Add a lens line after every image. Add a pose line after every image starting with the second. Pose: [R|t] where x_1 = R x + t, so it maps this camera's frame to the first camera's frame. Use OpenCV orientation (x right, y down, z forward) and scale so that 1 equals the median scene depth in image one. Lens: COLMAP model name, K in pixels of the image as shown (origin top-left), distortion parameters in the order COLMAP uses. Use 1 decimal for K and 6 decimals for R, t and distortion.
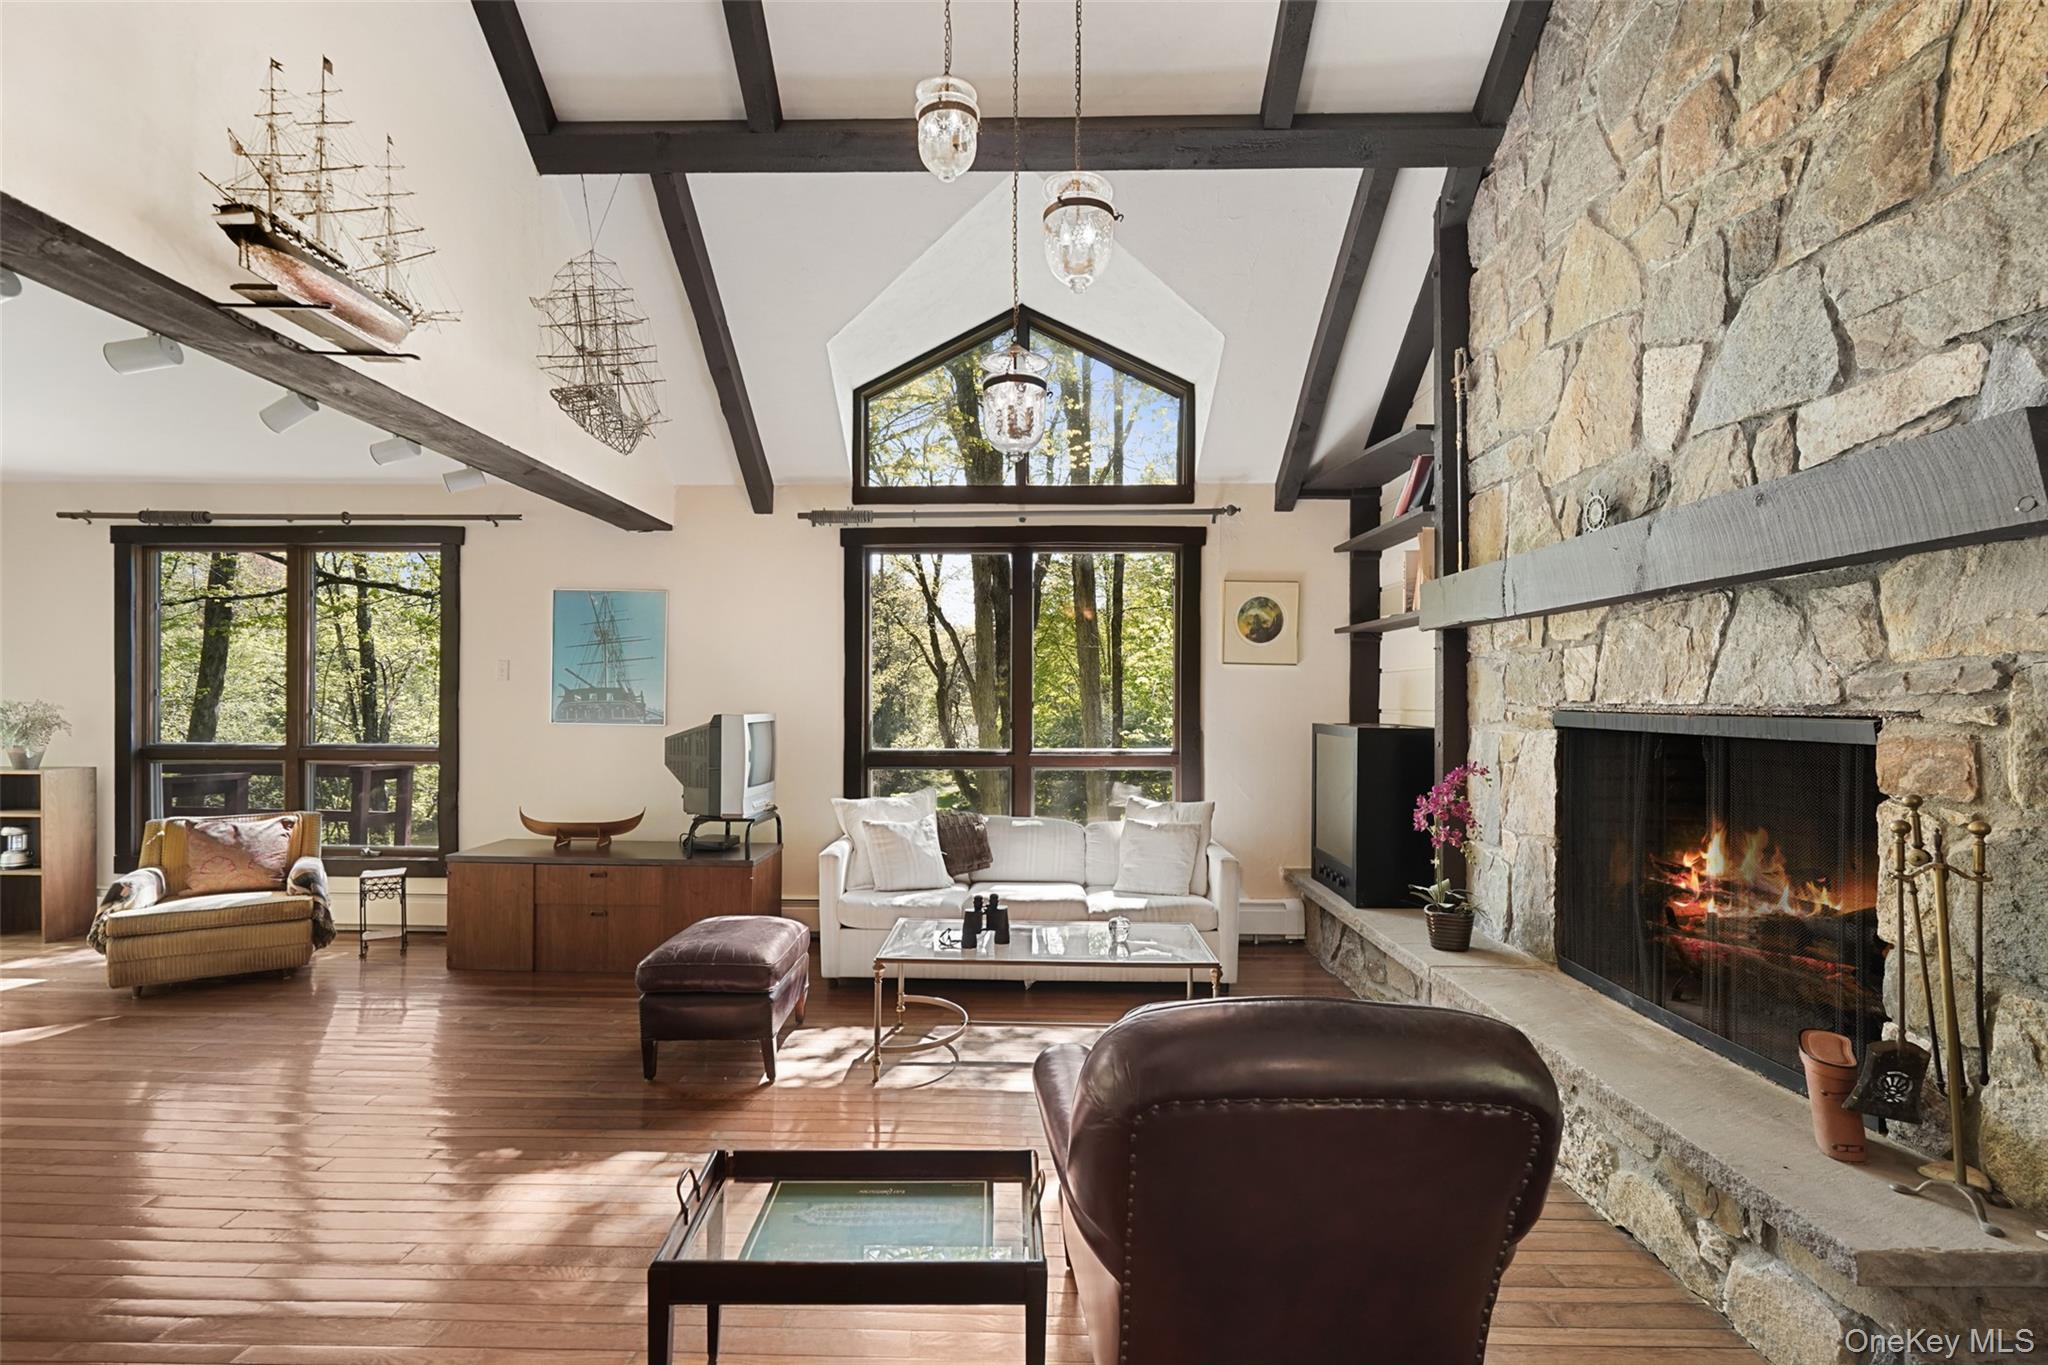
lens RADIAL K [[945.2, 0, 1020.6], [0, 945.2, 699.1], [0, 0, 1]] dist [-0.011294, 0.005934]
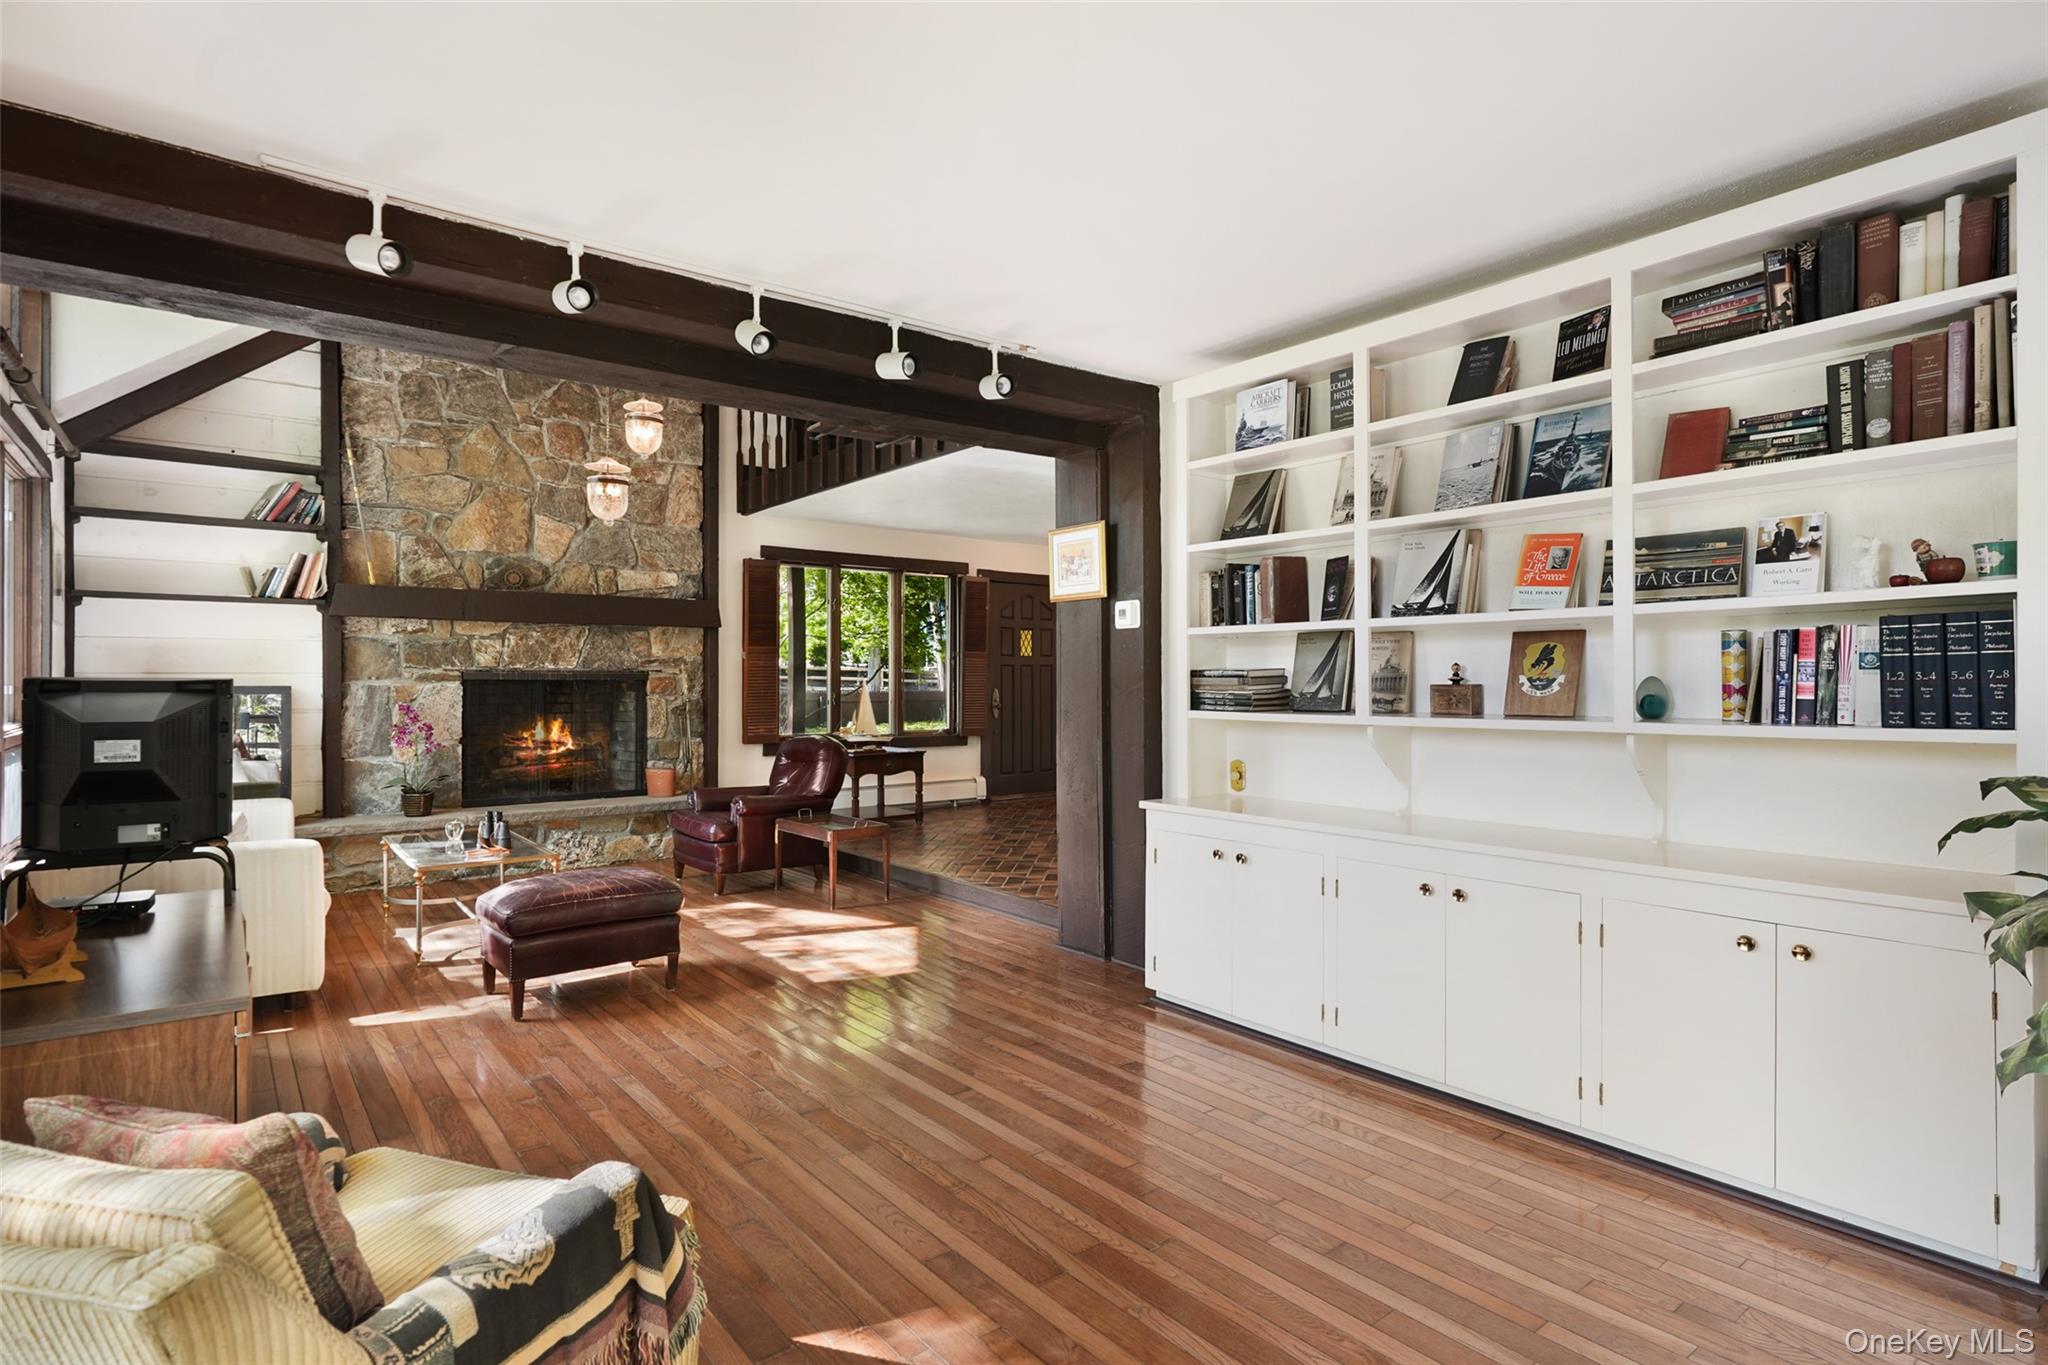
lens RADIAL K [[1032.0, 0, 1025.7], [0, 1032.0, 668.5], [0, 0, 1]] dist [-0.010744, 0.001567]
pose [[-0.640426, 0.004622, 0.768006, -2.221946], [-0.001581, 0.999972, -0.007337, 0.025606], [-0.768019, -0.005912, -0.640400, 1.851937]]
